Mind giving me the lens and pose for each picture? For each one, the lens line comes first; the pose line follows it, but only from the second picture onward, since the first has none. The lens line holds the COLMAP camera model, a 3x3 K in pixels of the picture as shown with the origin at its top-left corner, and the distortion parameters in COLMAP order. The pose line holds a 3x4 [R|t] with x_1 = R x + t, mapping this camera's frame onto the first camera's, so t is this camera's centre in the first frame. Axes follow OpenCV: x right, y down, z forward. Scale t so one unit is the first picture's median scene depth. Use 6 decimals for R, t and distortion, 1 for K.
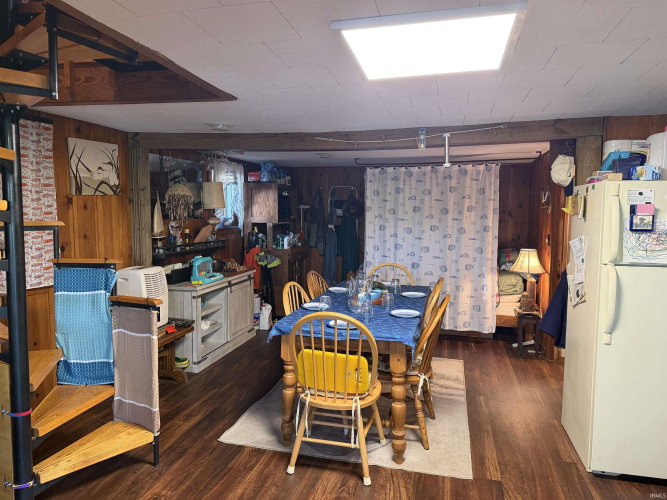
lens RADIAL K [[464.0, 0, 311.6], [0, 464.0, 257.8], [0, 0, 1]] dist [0.063172, -0.084493]
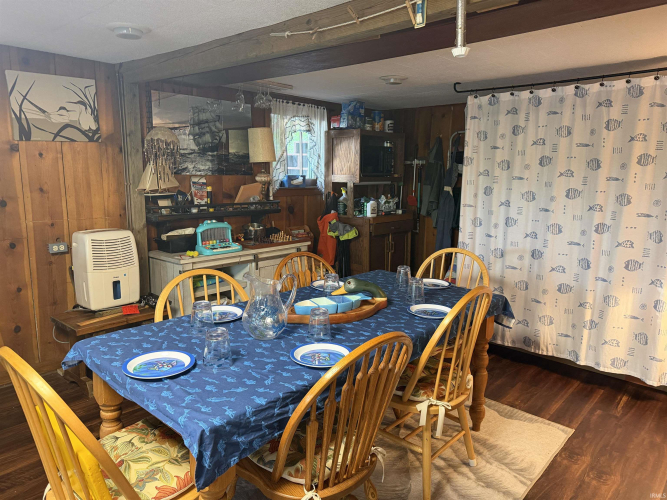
lens RADIAL K [[464.0, 0, 304.5], [0, 464.0, 260.0], [0, 0, 1]] dist [0.063172, -0.084493]
pose [[0.887161, 0.091113, -0.452376, 0.237781], [-0.053949, 0.994070, 0.094415, -0.017973], [0.458296, -0.059356, 0.886816, 0.315387]]
